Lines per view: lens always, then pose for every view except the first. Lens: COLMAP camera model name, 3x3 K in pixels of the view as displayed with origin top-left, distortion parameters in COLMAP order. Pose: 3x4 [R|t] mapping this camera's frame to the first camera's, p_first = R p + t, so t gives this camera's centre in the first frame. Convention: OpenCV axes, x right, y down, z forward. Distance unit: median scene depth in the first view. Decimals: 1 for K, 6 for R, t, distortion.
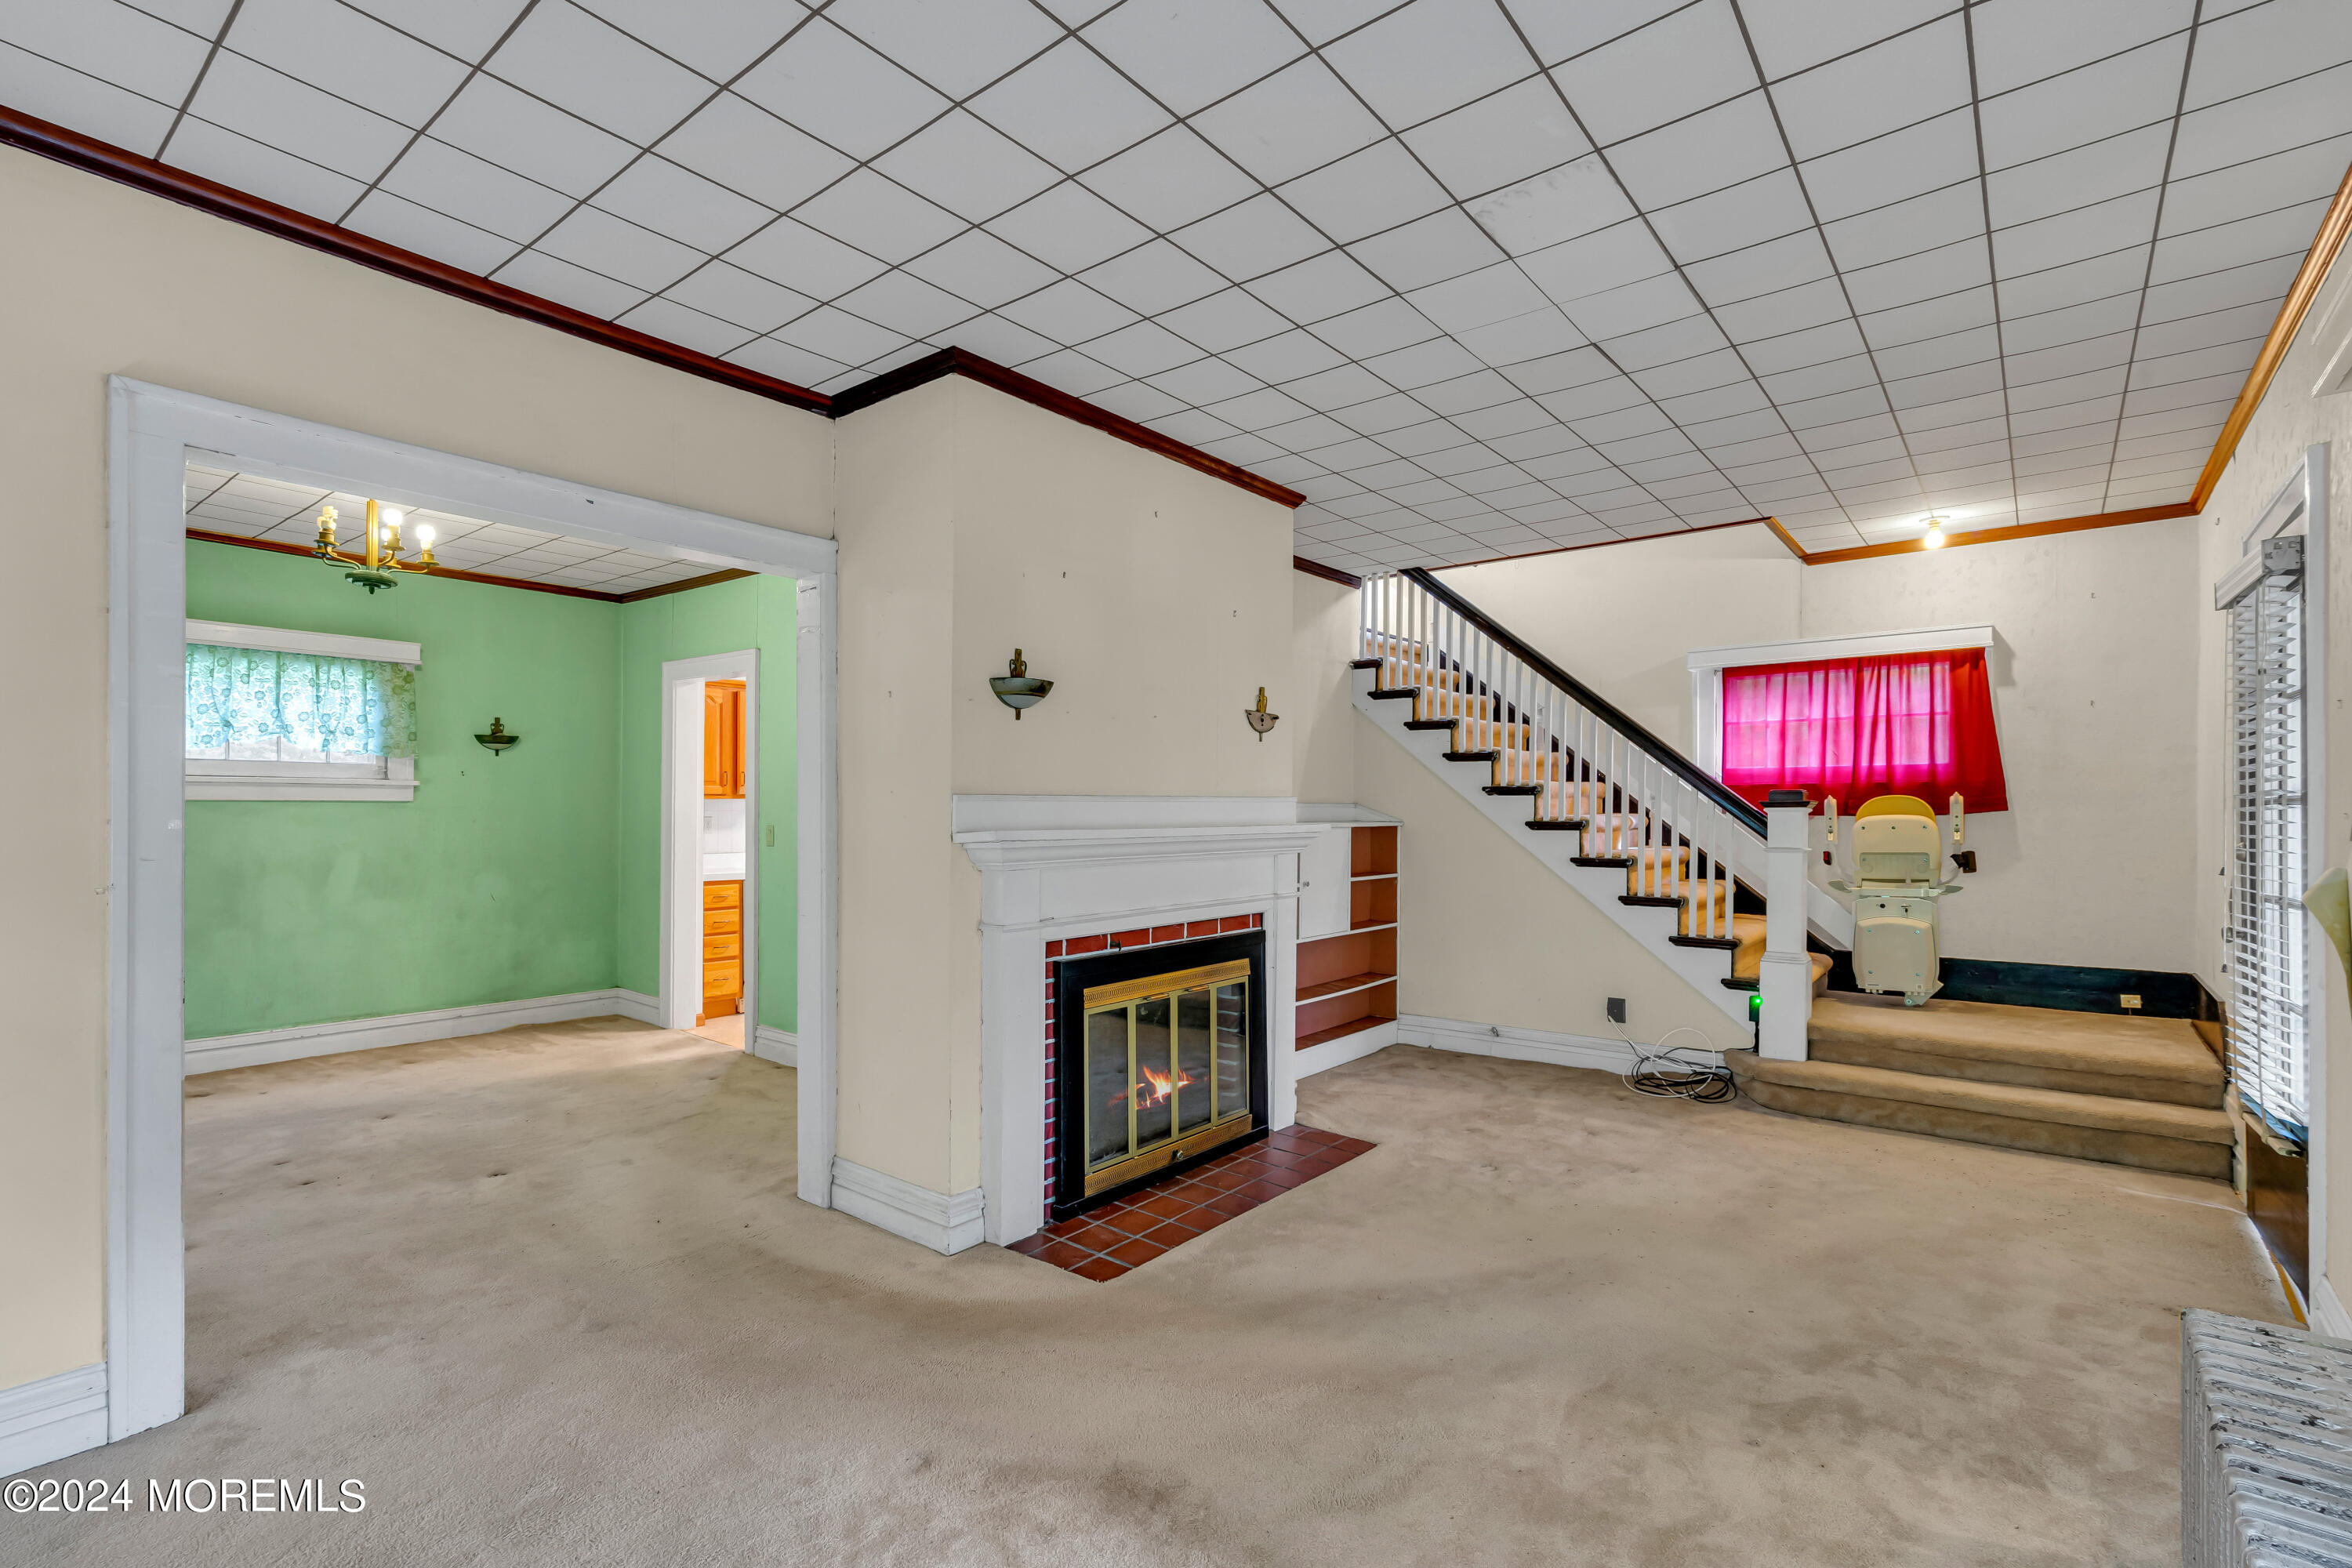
lens RADIAL K [[1078.6, 0, 1187.9], [0, 1078.6, 821.9], [0, 0, 1]] dist [-0.011570, 0.013257]
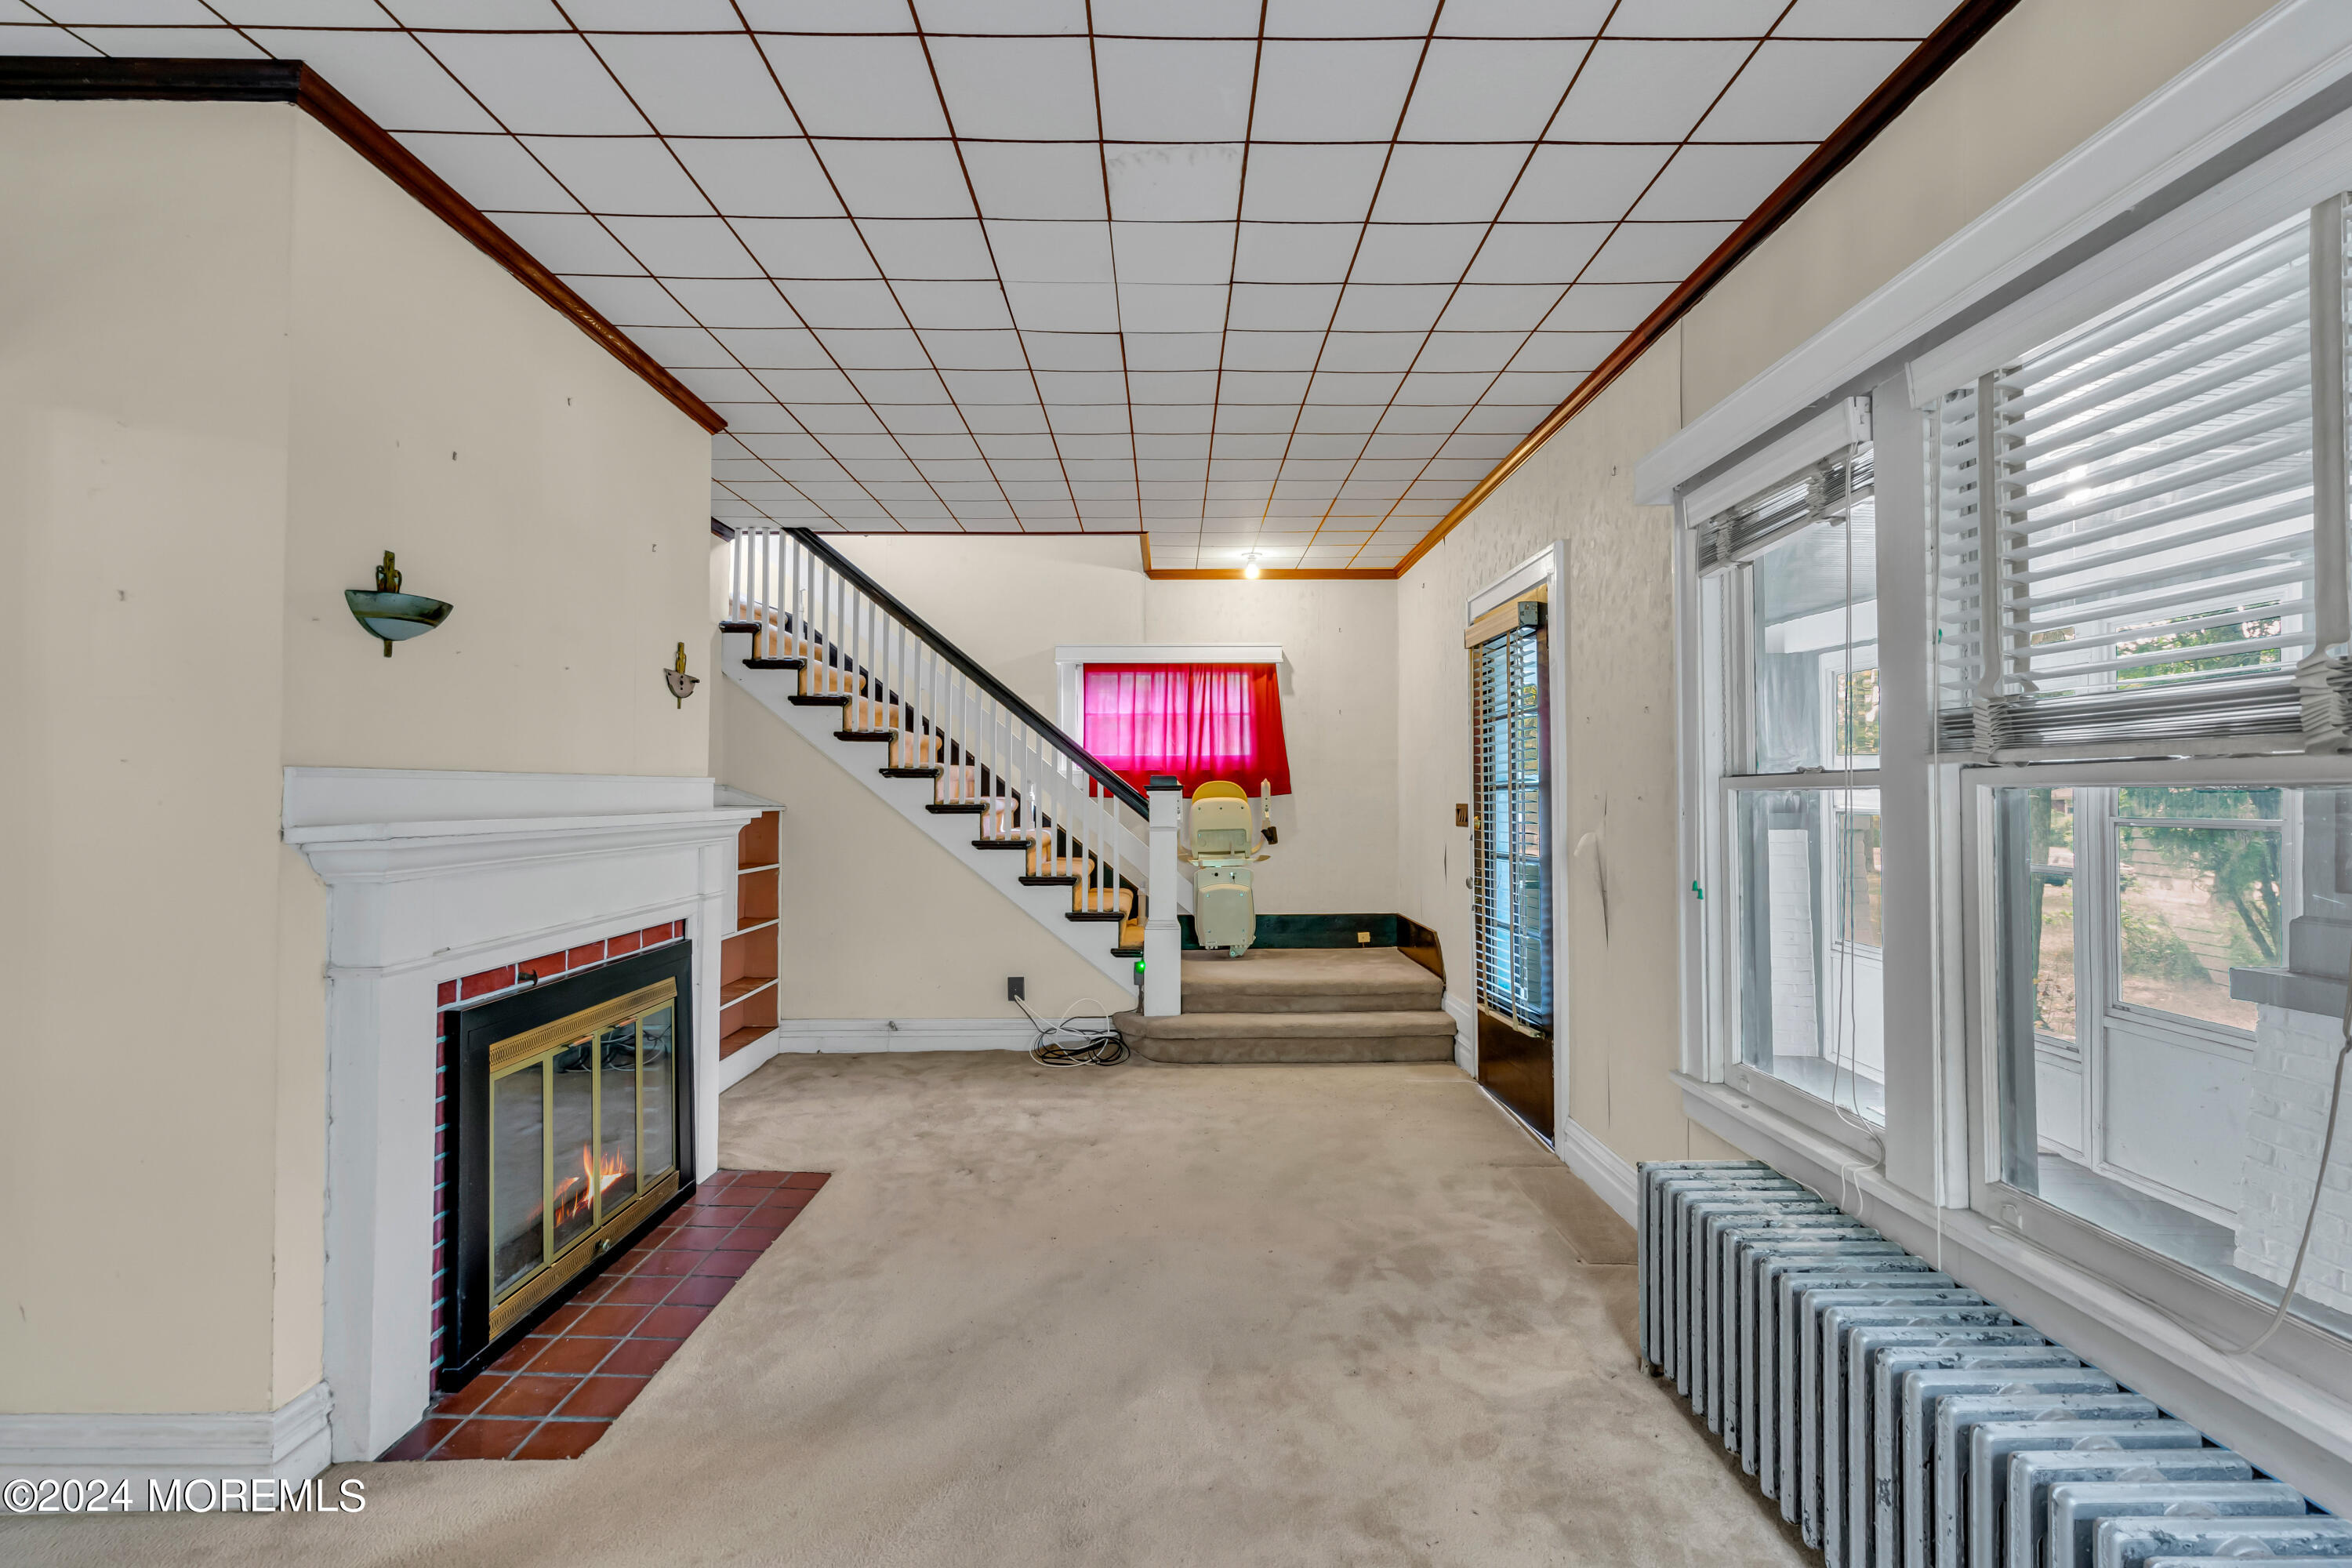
lens RADIAL K [[1066.8, 0, 1184.0], [0, 1066.8, 785.9], [0, 0, 1]] dist [-0.002776, 0.000716]
pose [[0.773924, 0.005344, 0.633256, -0.149175], [0.006452, 0.999846, -0.016324, -0.000287], [-0.633245, 0.016719, 0.773770, 0.135397]]
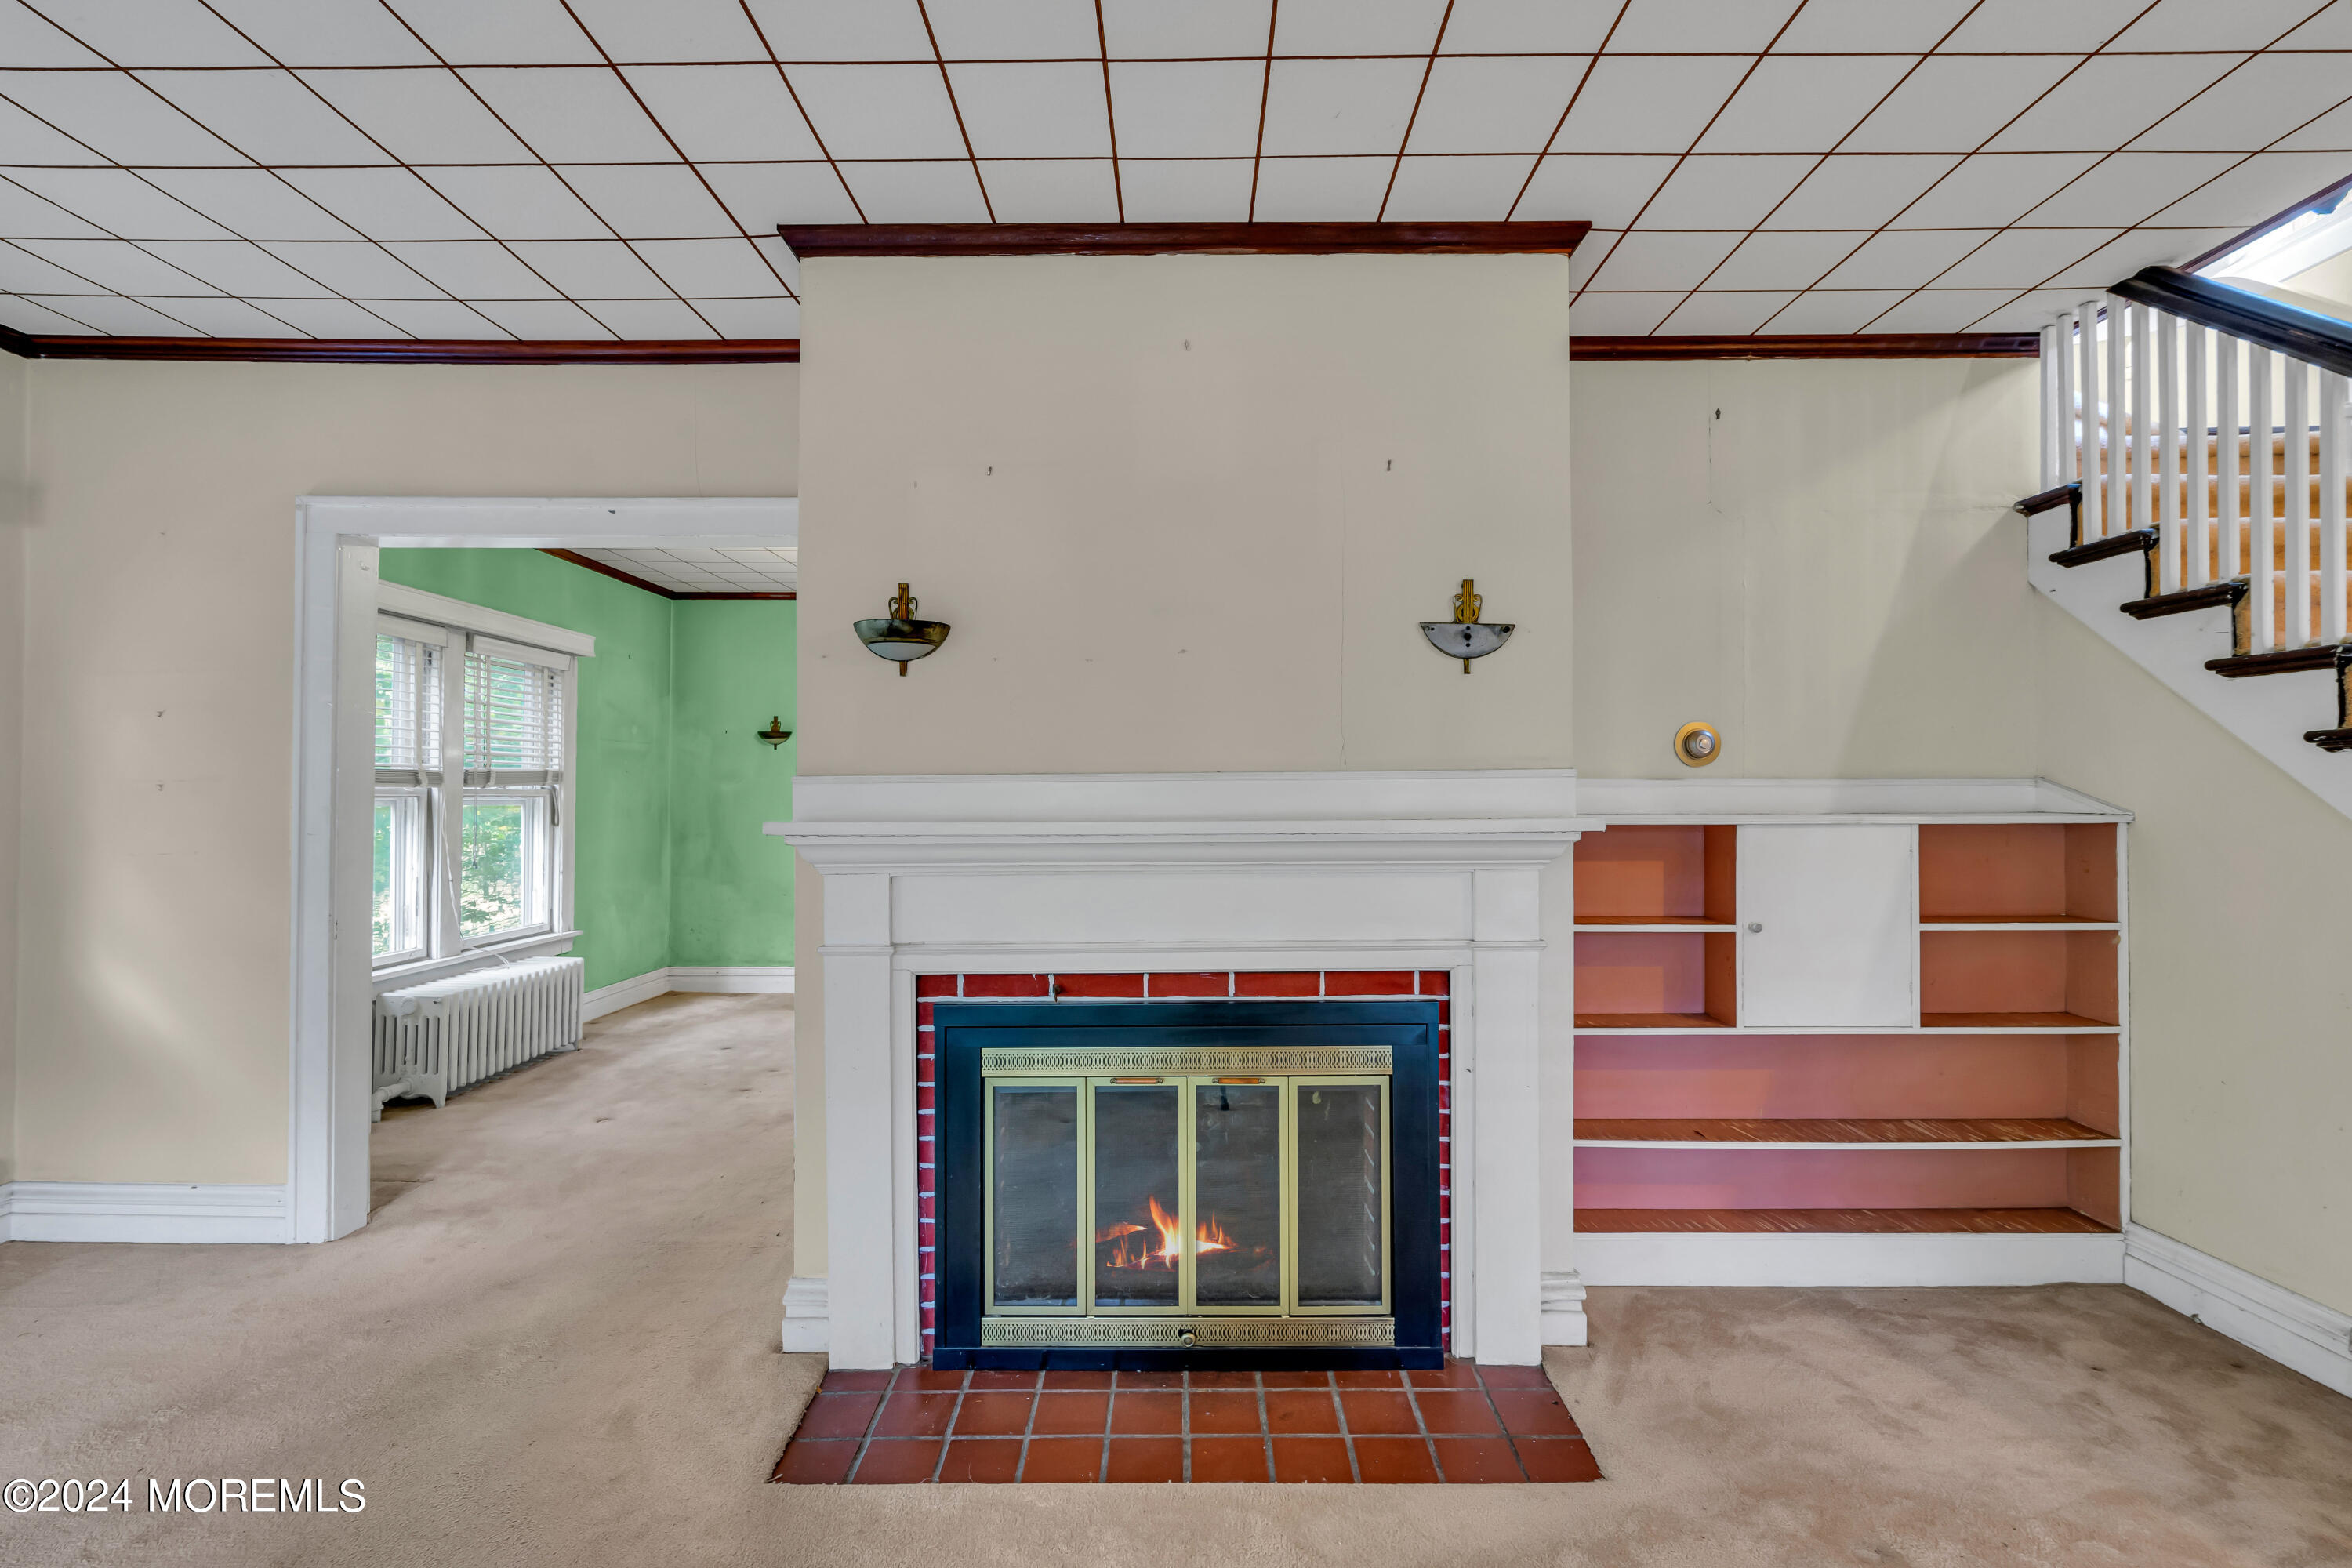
lens RADIAL K [[1066.8, 0, 1184.0], [0, 1066.8, 785.9], [0, 0, 1]] dist [-0.002776, 0.000716]
pose [[0.620416, -0.011885, -0.784183, 0.426262], [-0.004153, 0.999821, -0.018439, -0.003255], [0.784262, 0.014697, 0.620256, 0.532639]]
